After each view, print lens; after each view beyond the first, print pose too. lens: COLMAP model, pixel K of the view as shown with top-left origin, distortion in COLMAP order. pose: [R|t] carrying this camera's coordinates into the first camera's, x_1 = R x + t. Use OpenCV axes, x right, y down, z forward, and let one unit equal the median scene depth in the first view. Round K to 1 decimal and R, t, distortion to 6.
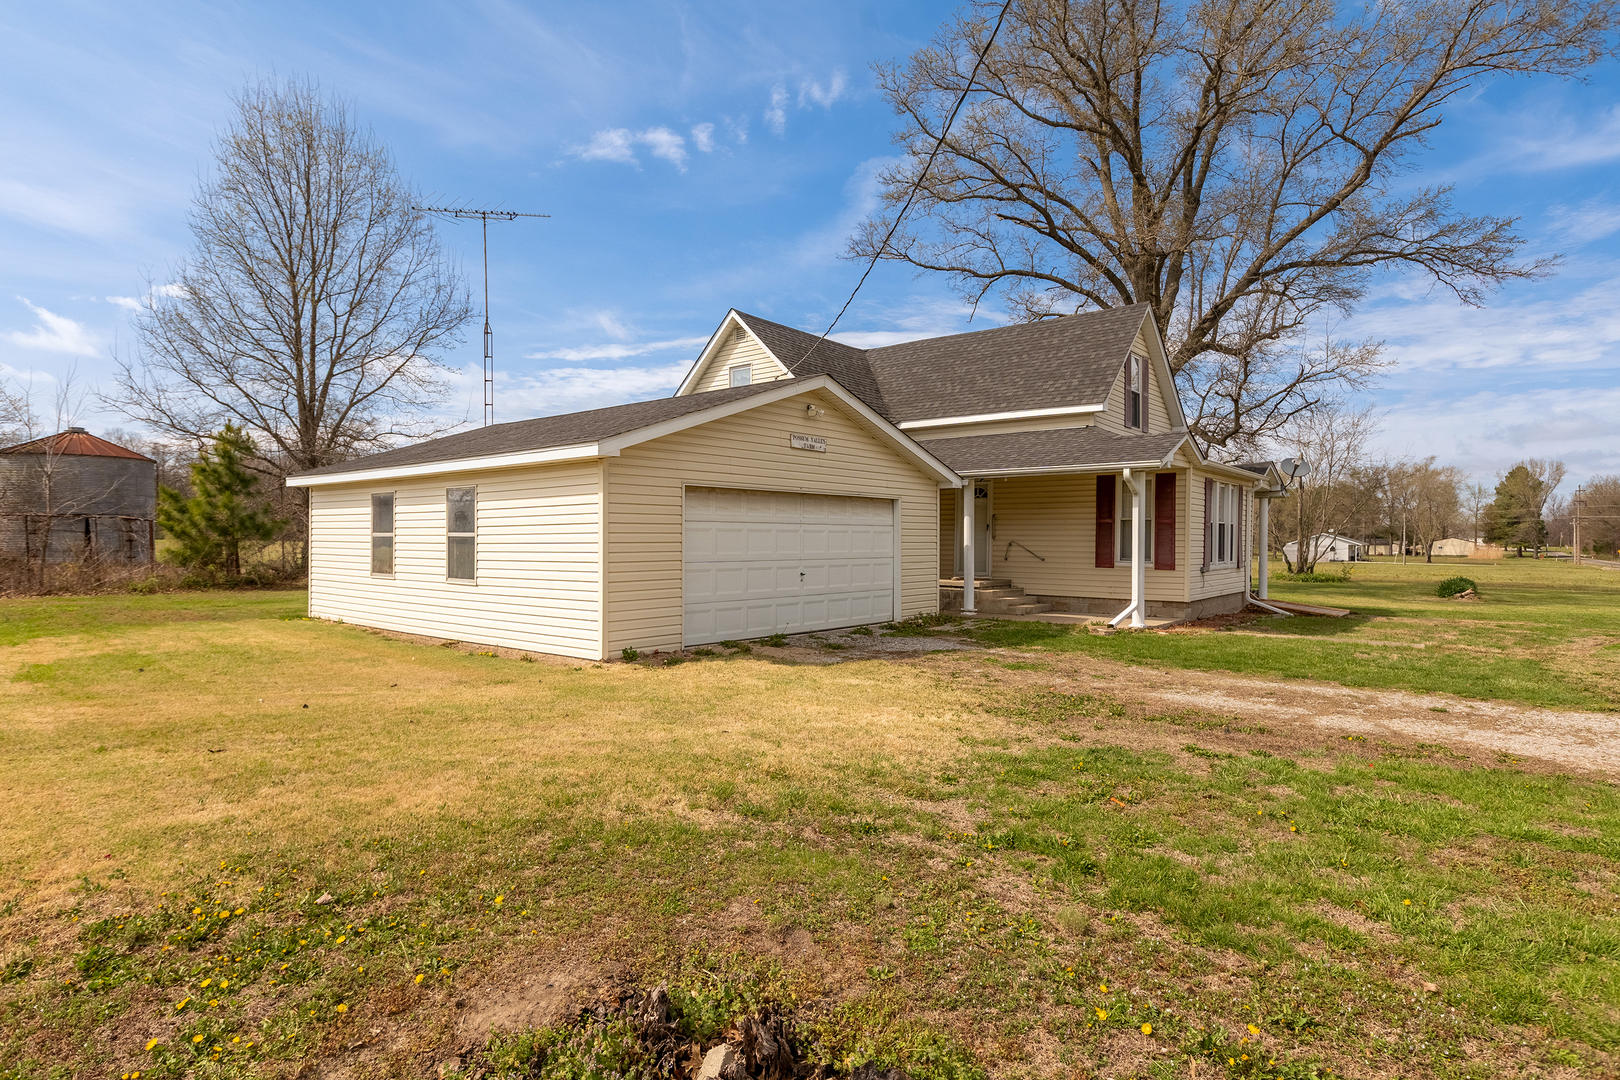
lens RADIAL K [[864.9, 0, 809.1], [0, 864.9, 537.6], [0, 0, 1]] dist [-0.000157, 0.000013]
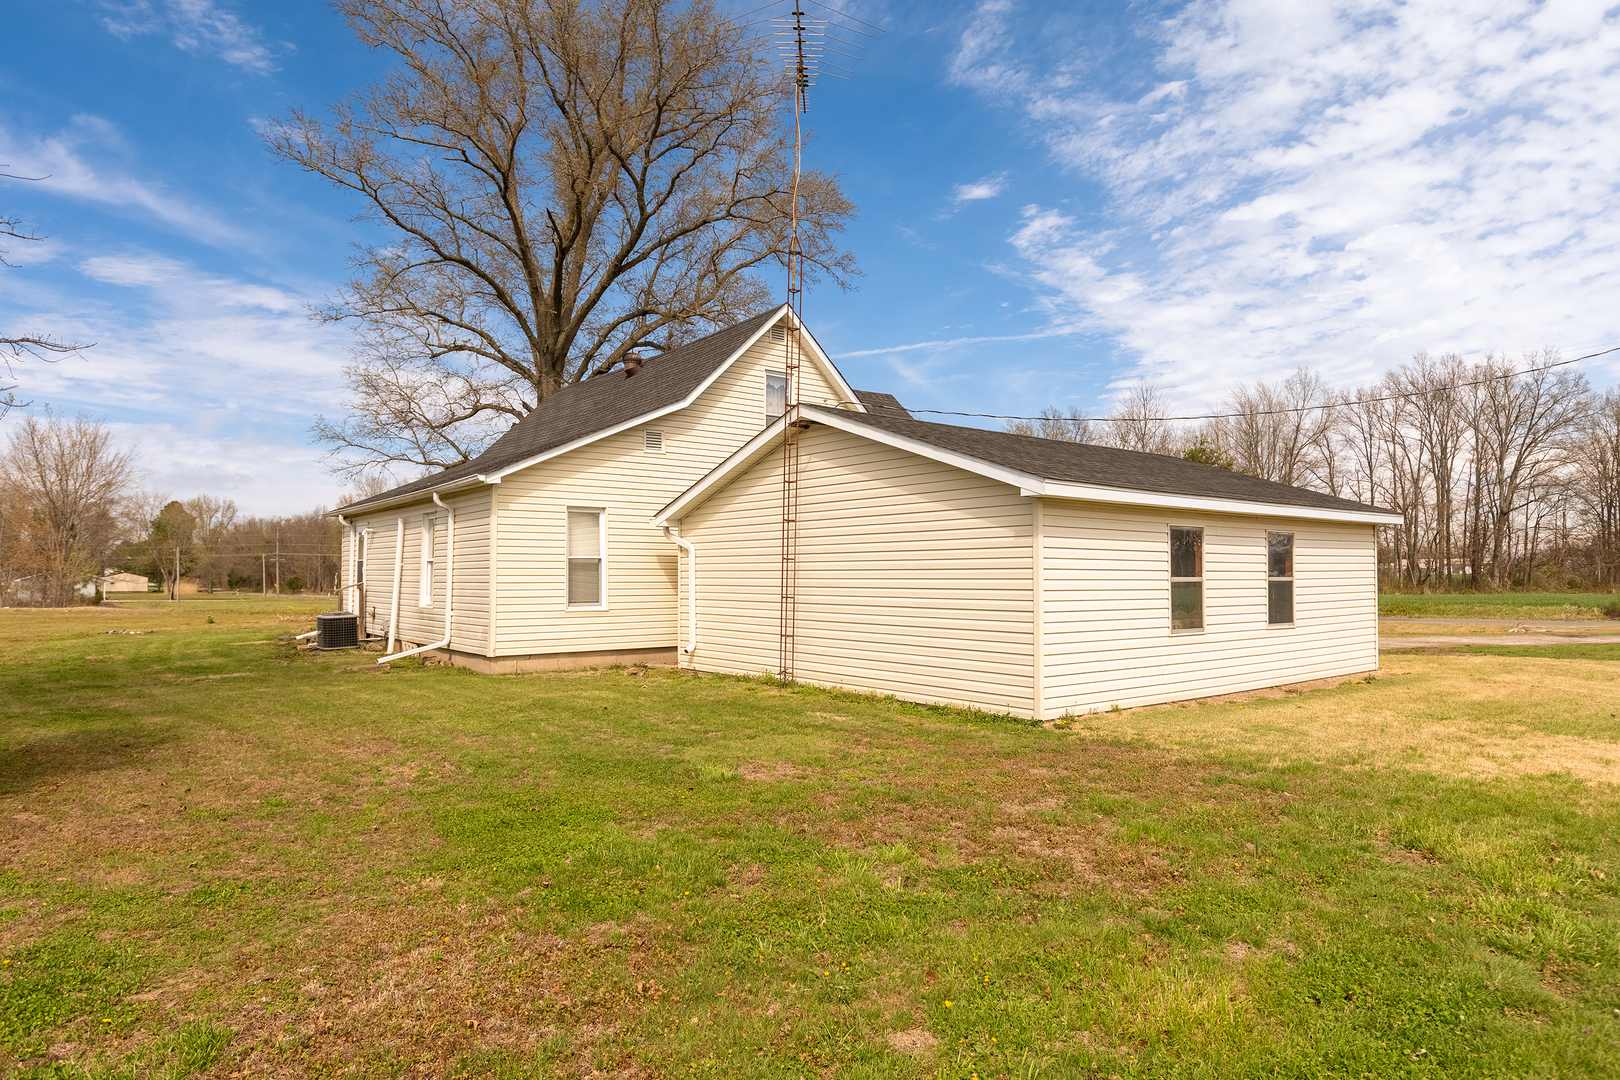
lens RADIAL K [[958.8, 0, 811.2], [0, 958.8, 543.6], [0, 0, 1]] dist [-0.000851, -0.000063]
pose [[0.213486, 0.032523, 0.976405, -0.737207], [0.001206, 0.999436, -0.033554, -0.003660], [-0.976945, 0.008341, 0.213327, 0.597330]]
